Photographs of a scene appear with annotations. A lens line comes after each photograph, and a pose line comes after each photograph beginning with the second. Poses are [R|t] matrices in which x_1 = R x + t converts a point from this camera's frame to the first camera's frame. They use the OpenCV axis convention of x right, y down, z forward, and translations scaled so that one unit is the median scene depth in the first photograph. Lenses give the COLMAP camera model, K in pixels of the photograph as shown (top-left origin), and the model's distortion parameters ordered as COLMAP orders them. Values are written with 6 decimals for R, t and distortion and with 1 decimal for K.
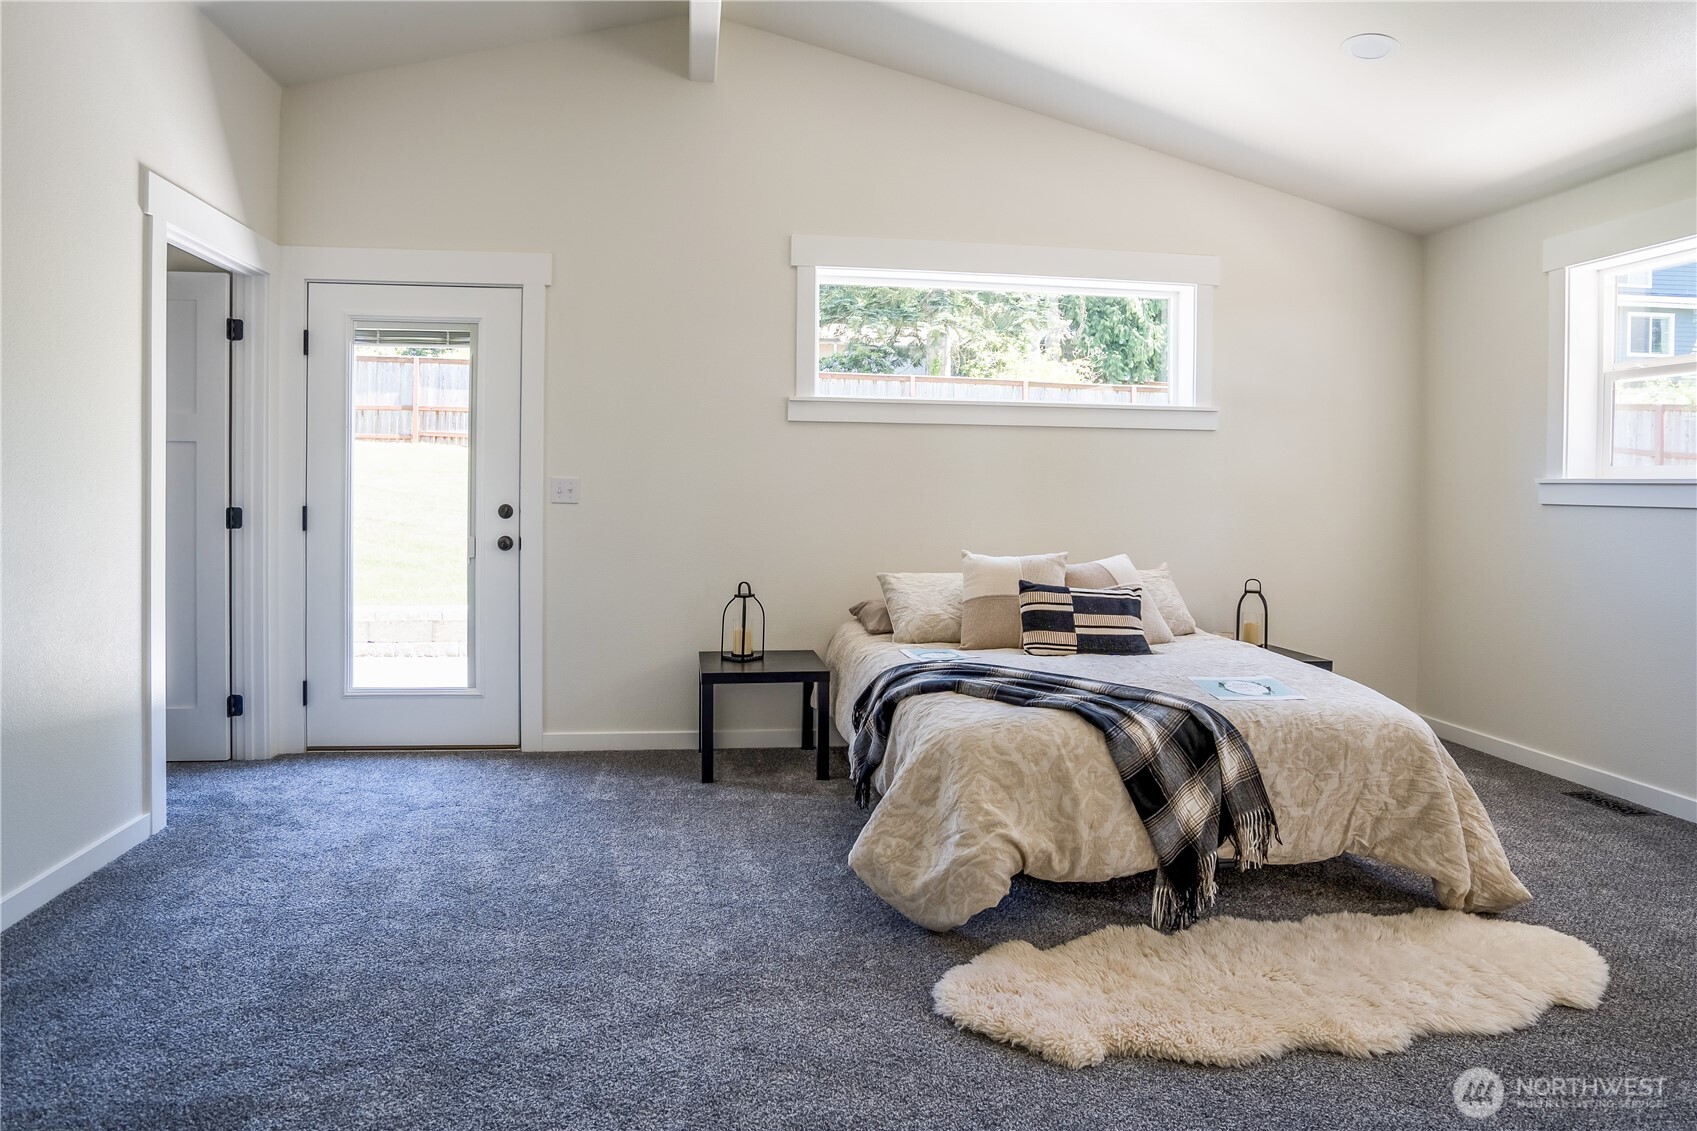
lens RADIAL K [[967.5, 0, 844.2], [0, 967.5, 499.1], [0, 0, 1]] dist [-0.062893, 0.032671]
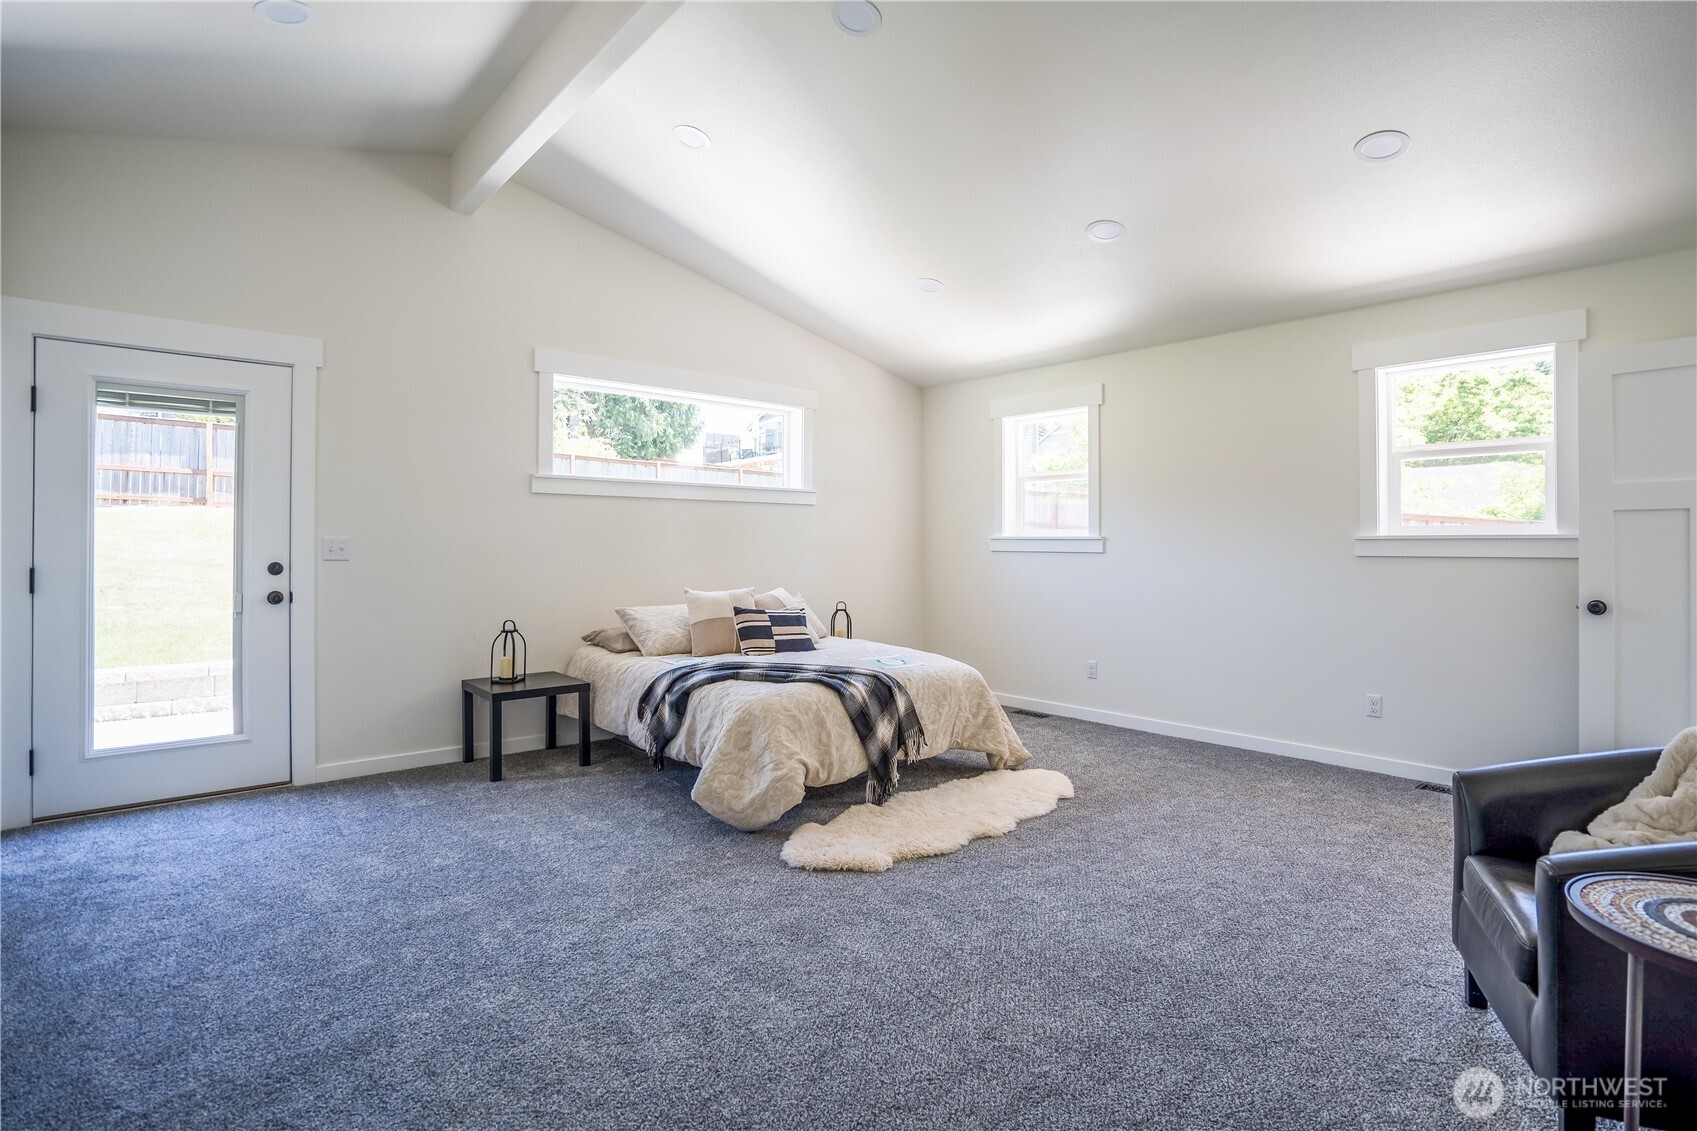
lens RADIAL K [[801.4, 0, 839.0], [0, 801.4, 543.3], [0, 0, 1]] dist [-0.047857, 0.026053]
pose [[0.846495, -0.006569, 0.532357, -0.399362], [0.012027, 0.999905, -0.006786, -0.003396], [-0.532261, 0.012147, 0.846493, -0.146800]]
